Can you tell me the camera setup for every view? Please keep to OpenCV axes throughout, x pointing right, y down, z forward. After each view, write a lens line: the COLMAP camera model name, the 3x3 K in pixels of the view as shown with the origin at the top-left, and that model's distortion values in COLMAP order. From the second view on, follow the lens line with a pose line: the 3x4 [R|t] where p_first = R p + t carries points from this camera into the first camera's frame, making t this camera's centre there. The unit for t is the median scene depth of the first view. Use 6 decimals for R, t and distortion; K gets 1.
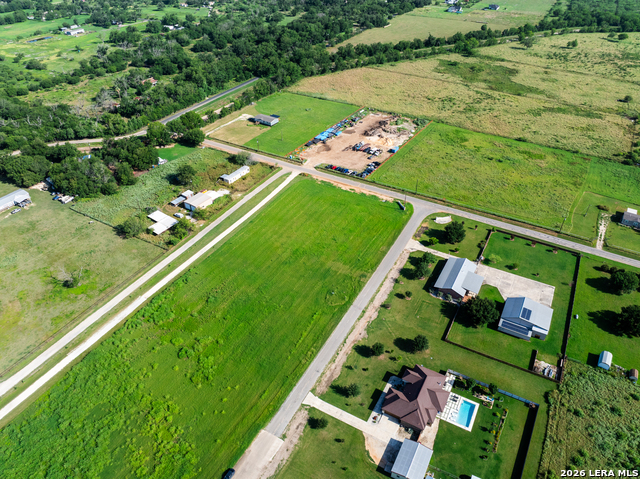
lens RADIAL K [[451.9, 0, 321.9], [0, 451.9, 237.6], [0, 0, 1]] dist [-0.039354, 0.001249]
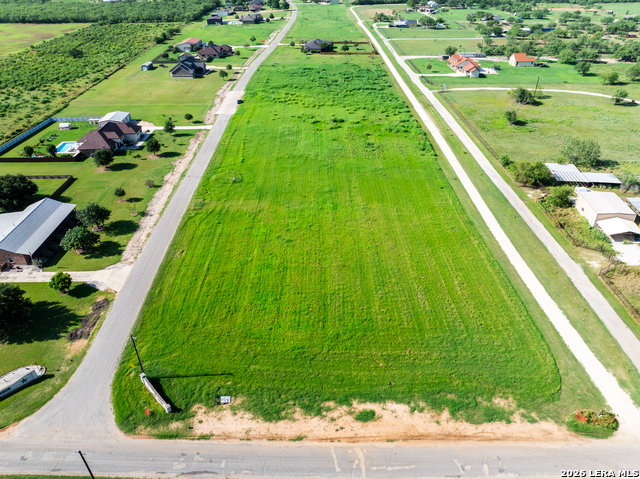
lens RADIAL K [[451.9, 0, 321.9], [0, 451.9, 237.6], [0, 0, 1]] dist [-0.039354, 0.001249]
pose [[-0.861966, 0.284619, -0.419531, 0.197102], [-0.292852, 0.395958, 0.870319, -0.426576], [0.413826, 0.873046, -0.257951, 1.149173]]
